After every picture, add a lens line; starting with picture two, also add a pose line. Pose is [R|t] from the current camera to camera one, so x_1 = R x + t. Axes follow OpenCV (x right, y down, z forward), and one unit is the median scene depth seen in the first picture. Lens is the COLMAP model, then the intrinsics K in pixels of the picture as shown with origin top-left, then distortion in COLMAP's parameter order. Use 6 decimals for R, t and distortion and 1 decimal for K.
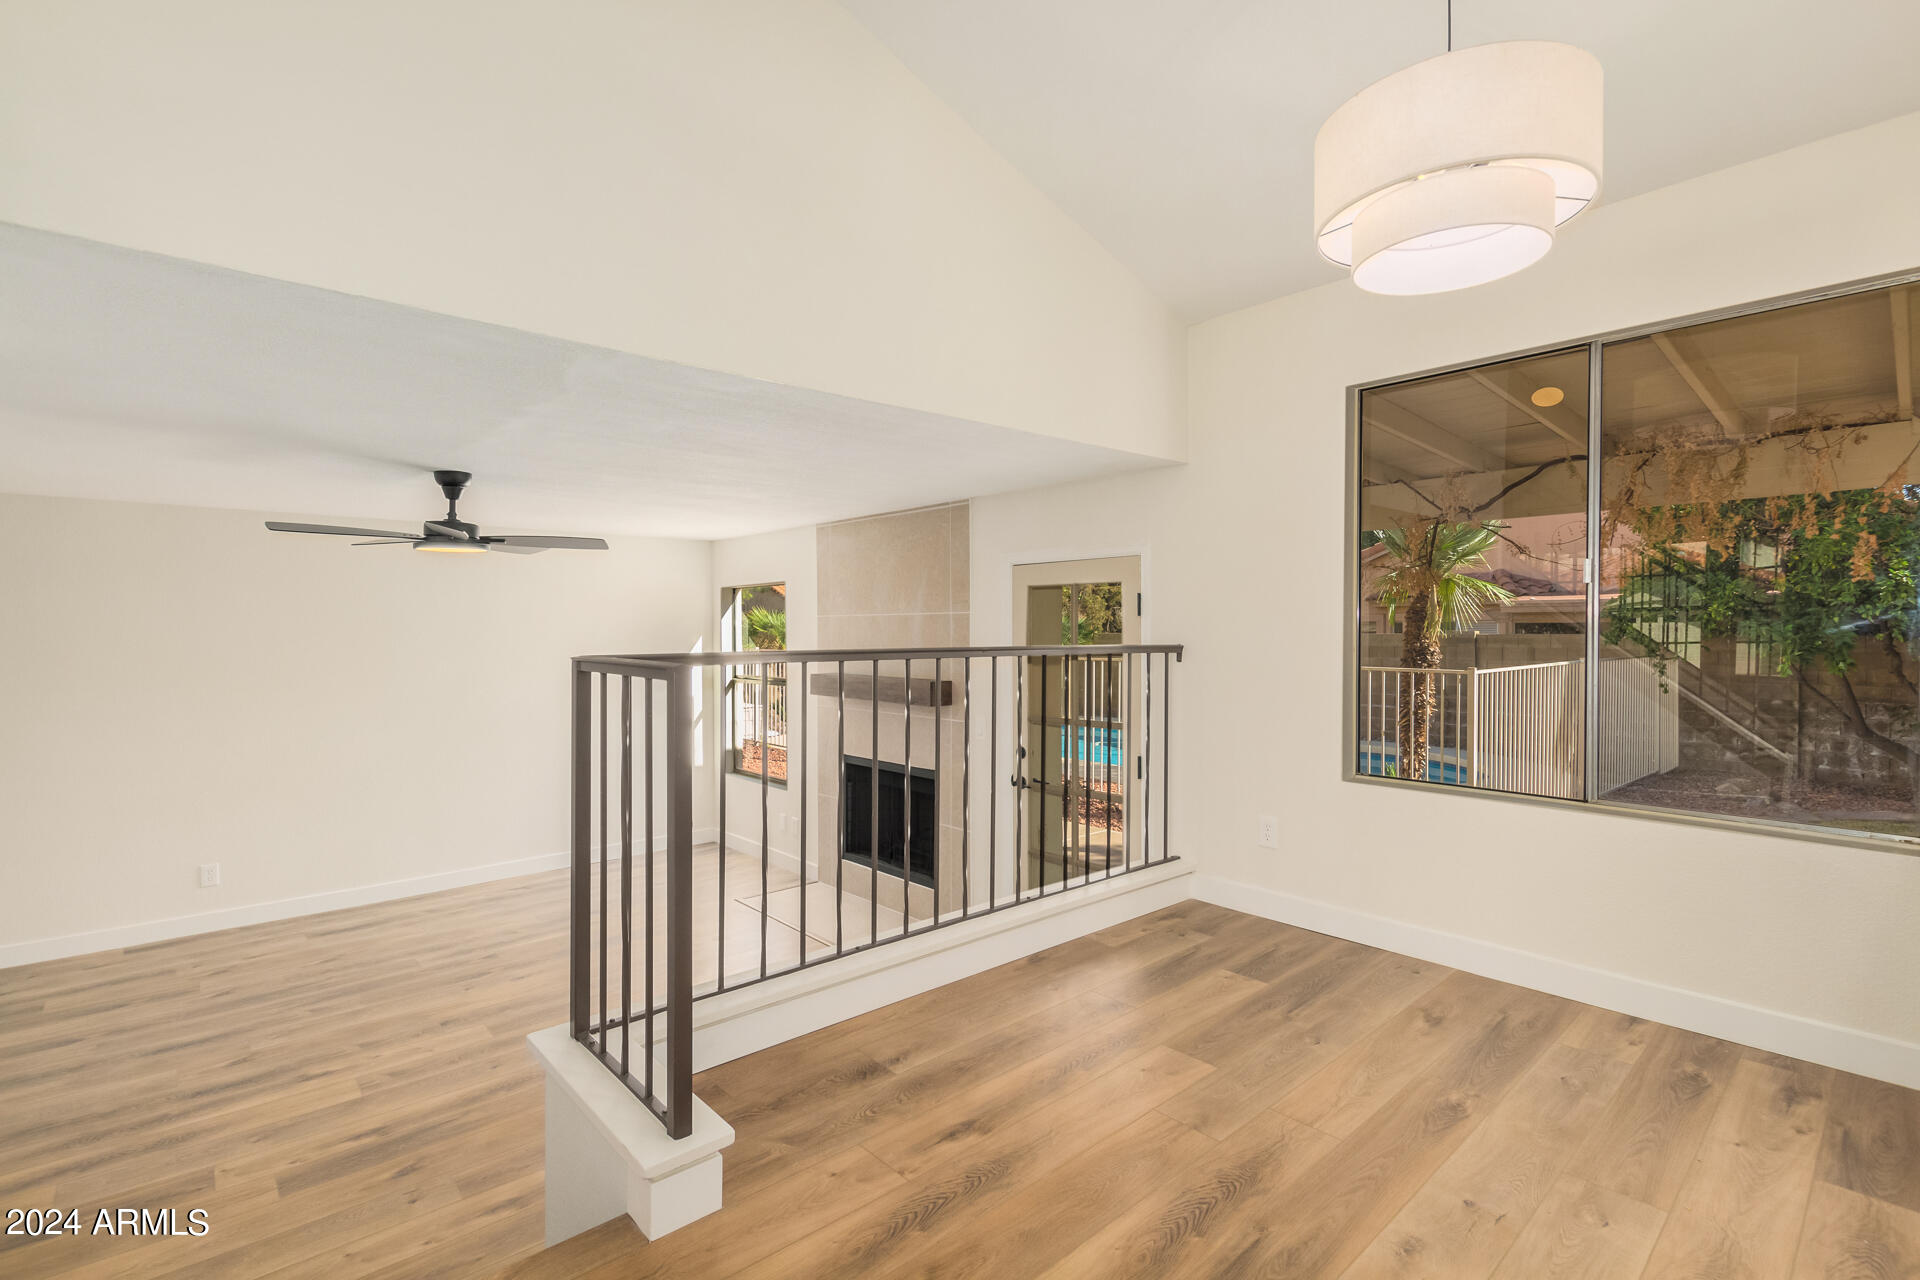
lens RADIAL K [[888.5, 0, 959.6], [0, 888.5, 631.1], [0, 0, 1]] dist [0.009651, -0.003291]
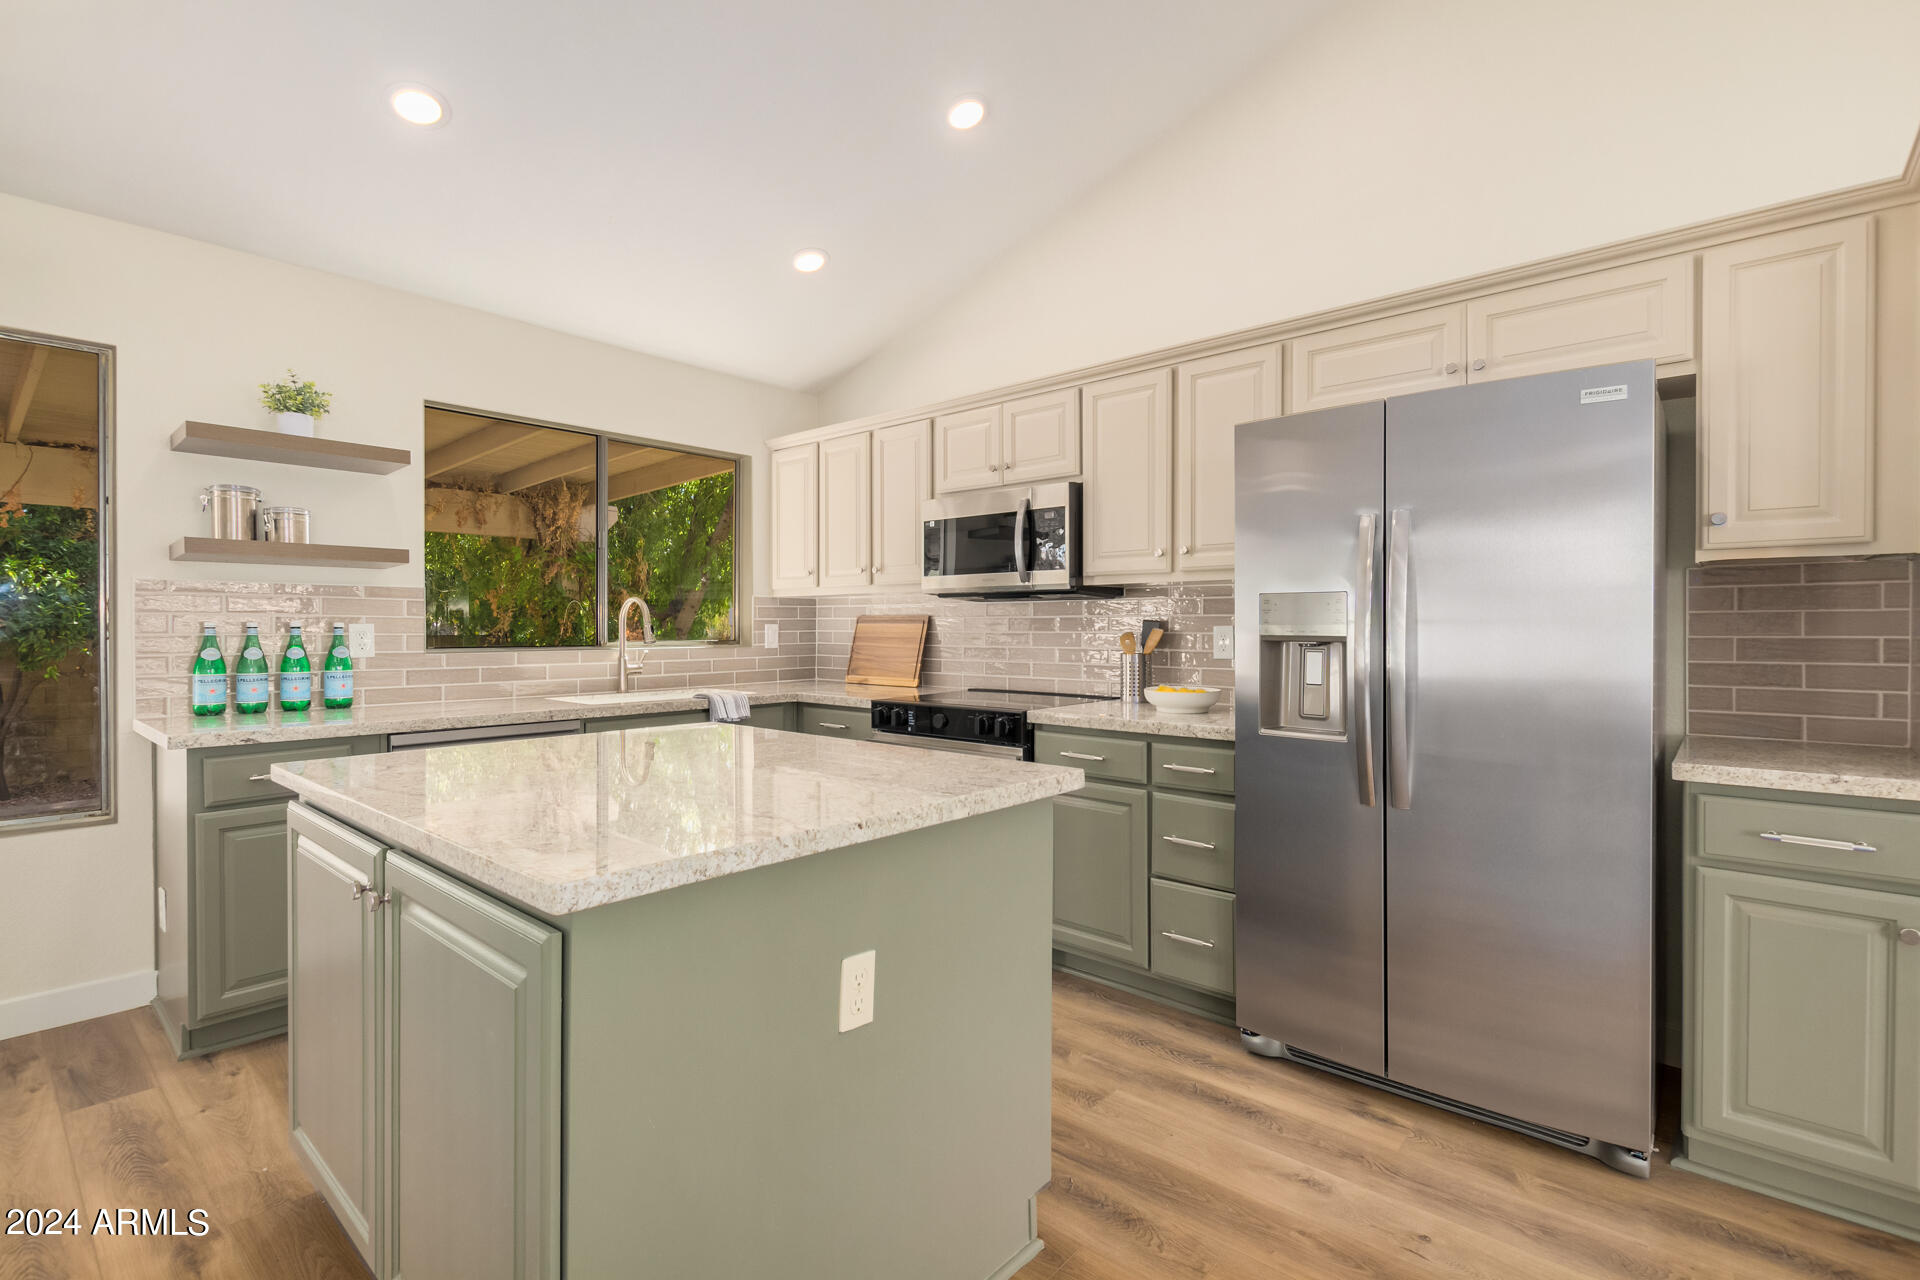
lens RADIAL K [[888.5, 0, 958.0], [0, 888.5, 633.5], [0, 0, 1]] dist [0.009651, -0.003291]
pose [[-0.115168, -0.007417, 0.993318, -0.152295], [0.006800, 0.999943, 0.008255, -0.005772], [-0.993323, 0.007705, -0.115111, -0.010753]]
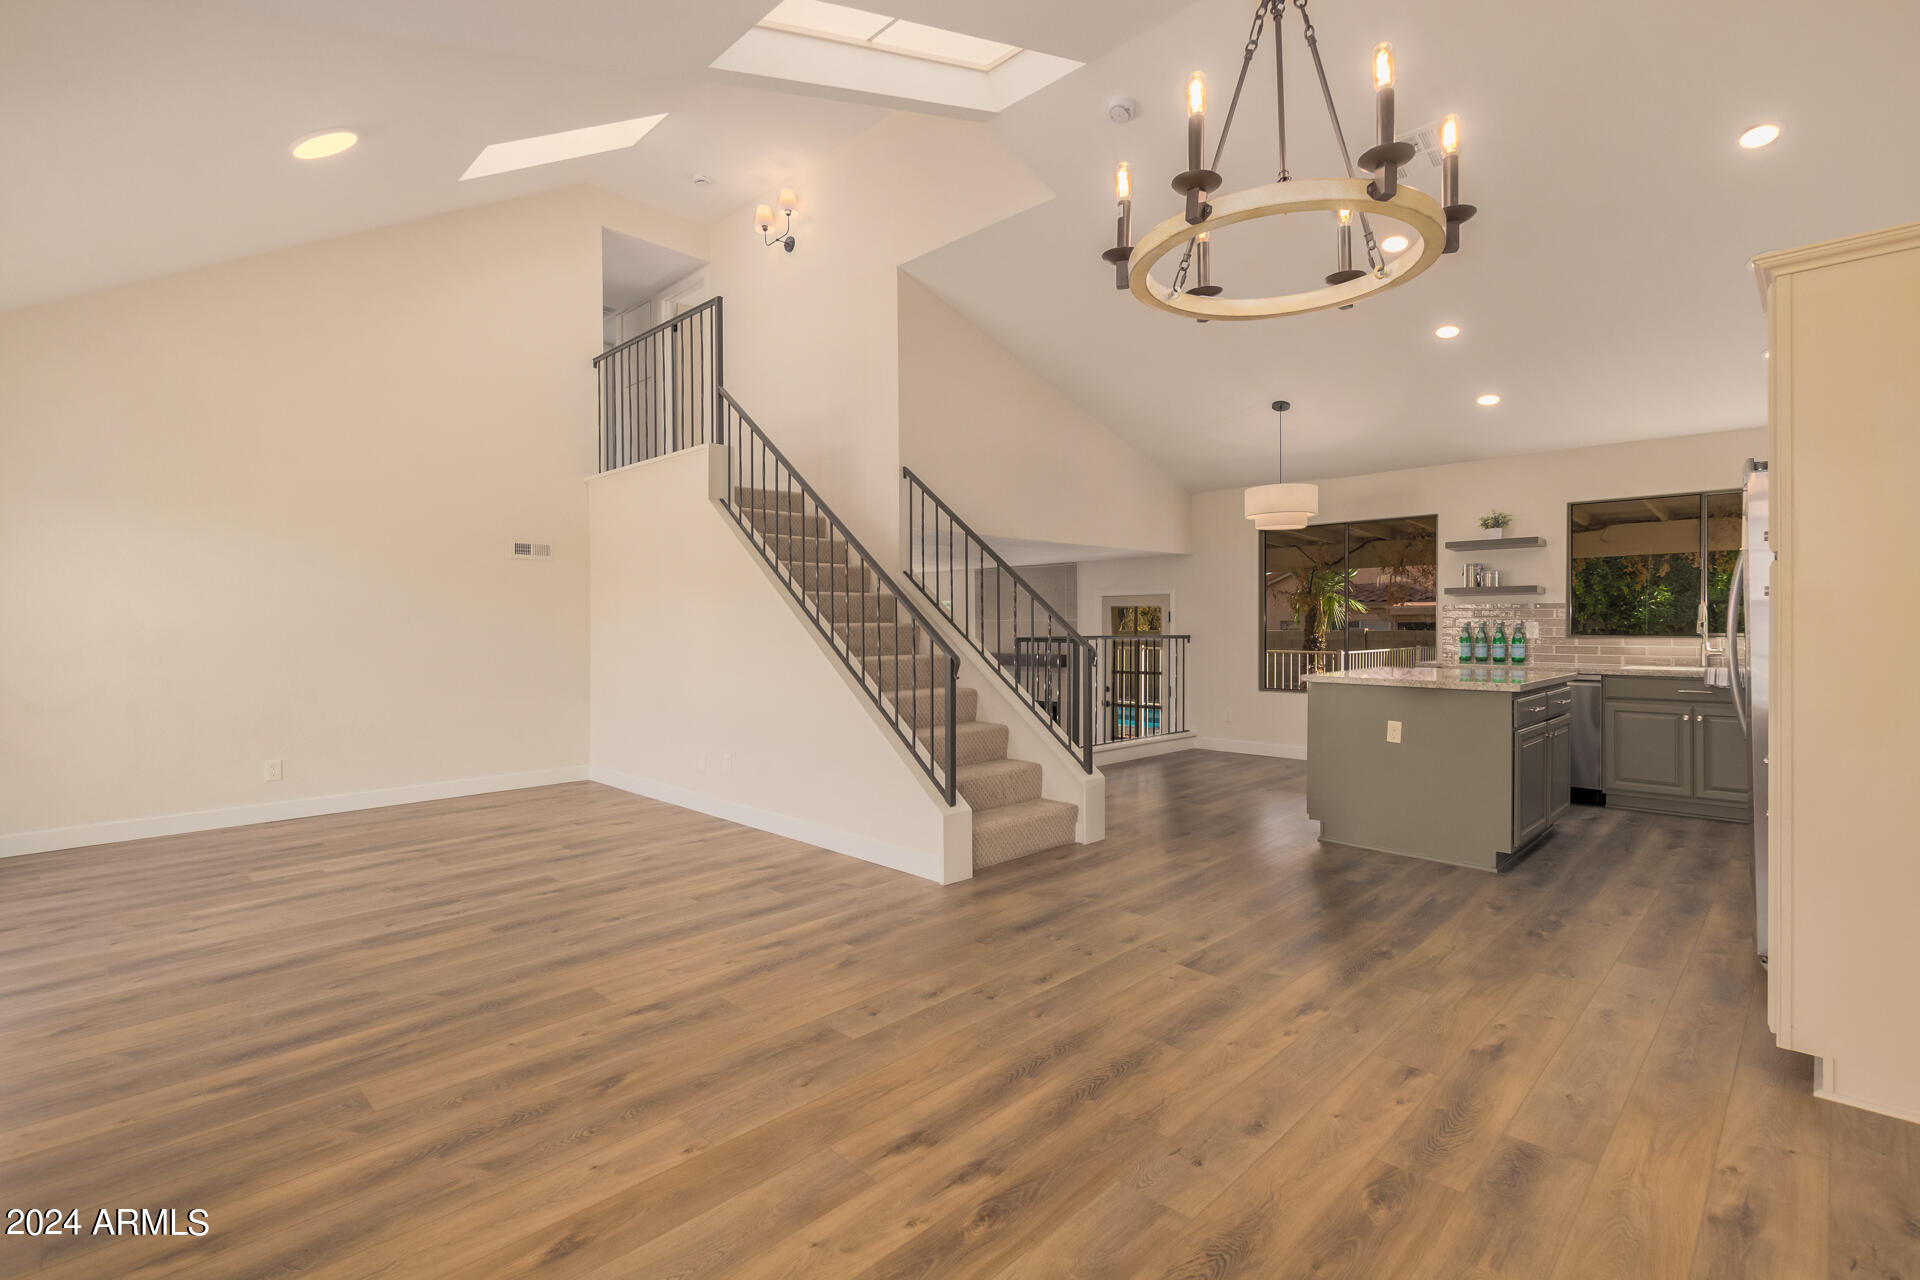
lens RADIAL K [[888.5, 0, 946.2], [0, 888.5, 628.7], [0, 0, 1]] dist [0.009651, -0.003291]
pose [[0.998880, -0.002520, 0.047253, -0.441586], [0.002558, 0.999996, -0.000756, -0.000675], [-0.047251, 0.000876, 0.998883, -1.135491]]
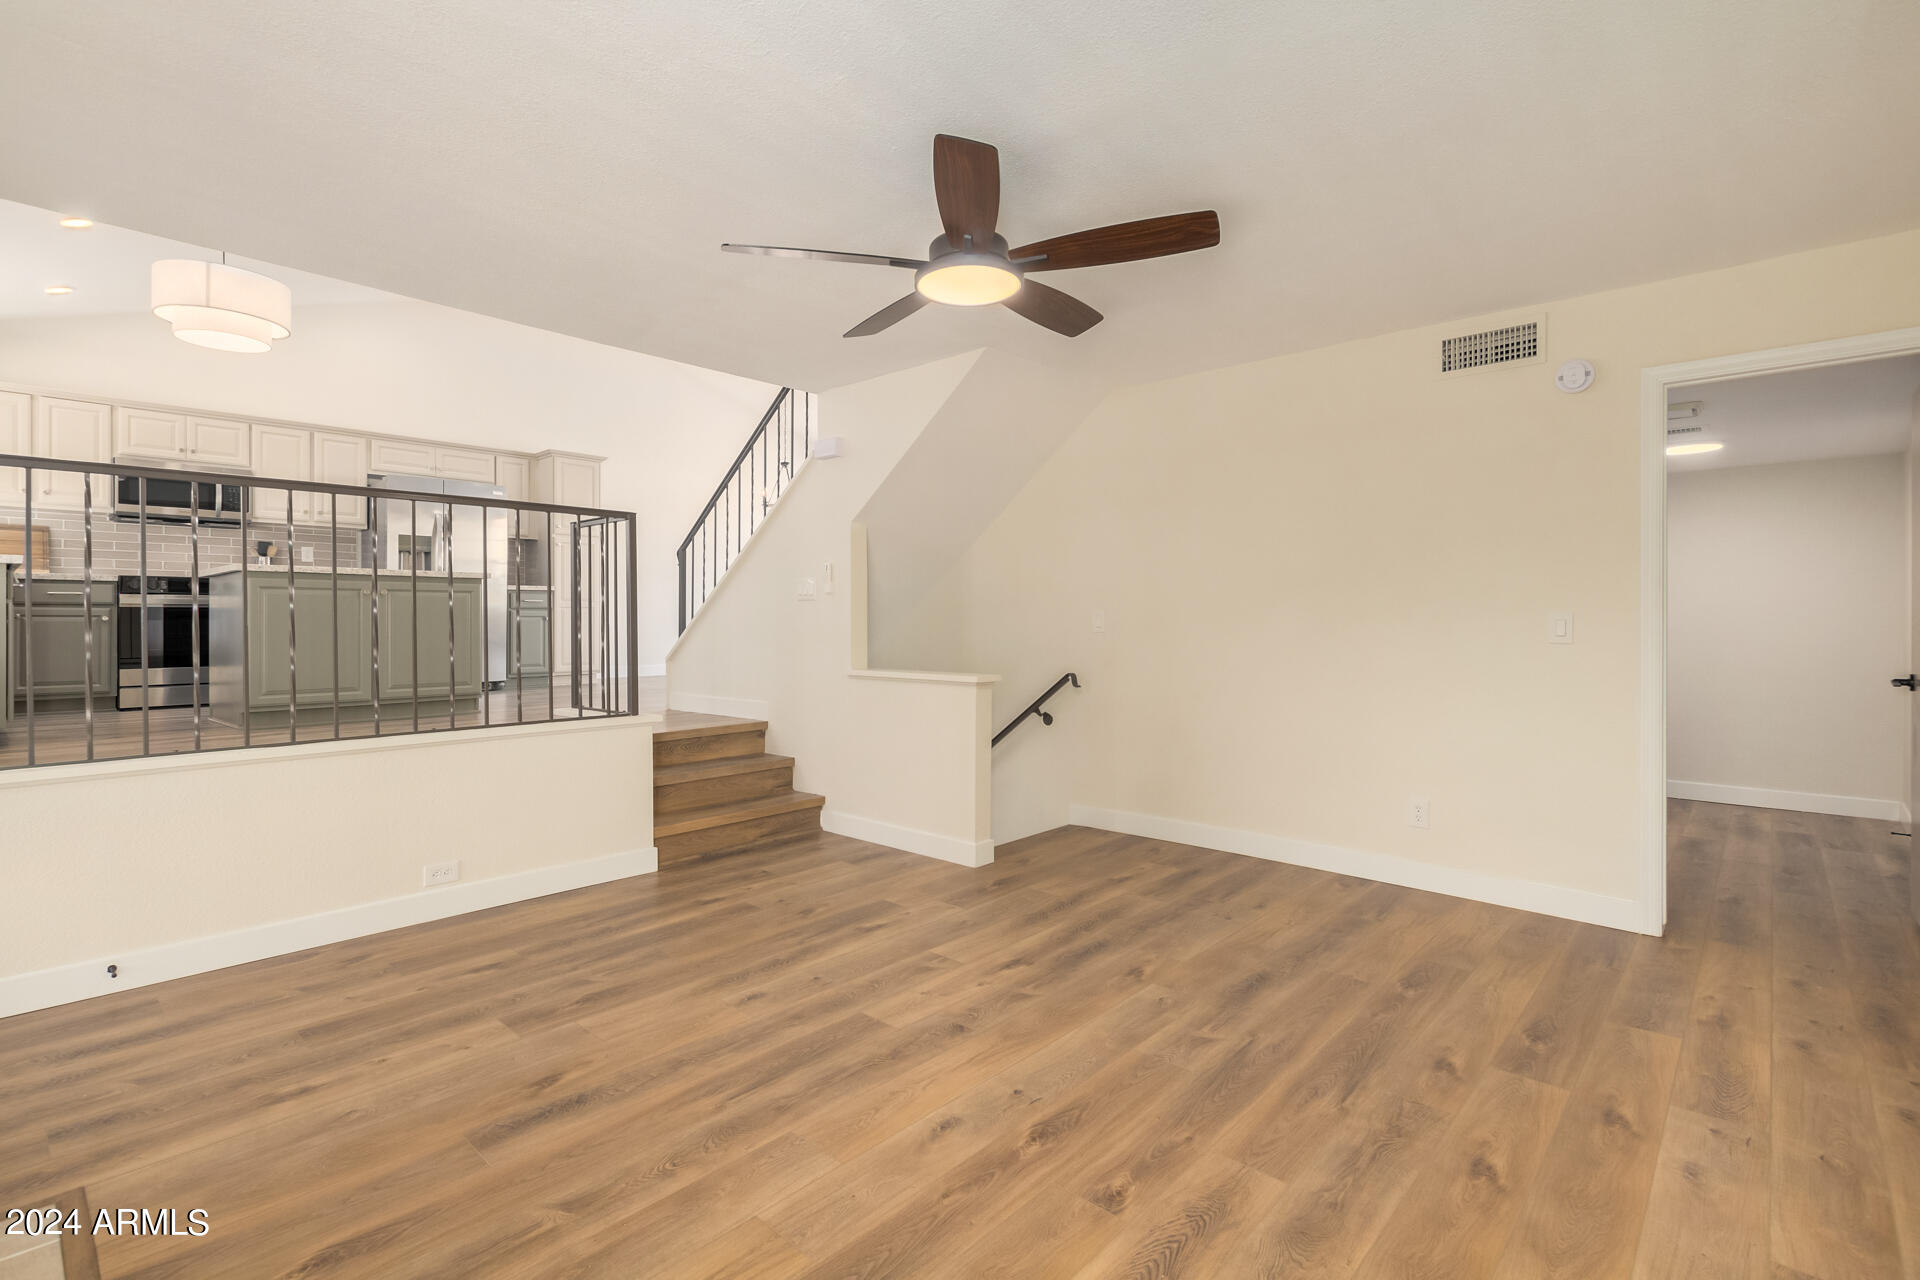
lens RADIAL K [[888.5, 0, 954.5], [0, 888.5, 622.3], [0, 0, 1]] dist [0.009651, -0.003291]
pose [[-0.994455, 0.002462, -0.105137, -0.483139], [0.001443, 0.999951, 0.009775, 0.130474], [0.105156, 0.009569, -0.994410, 1.568899]]
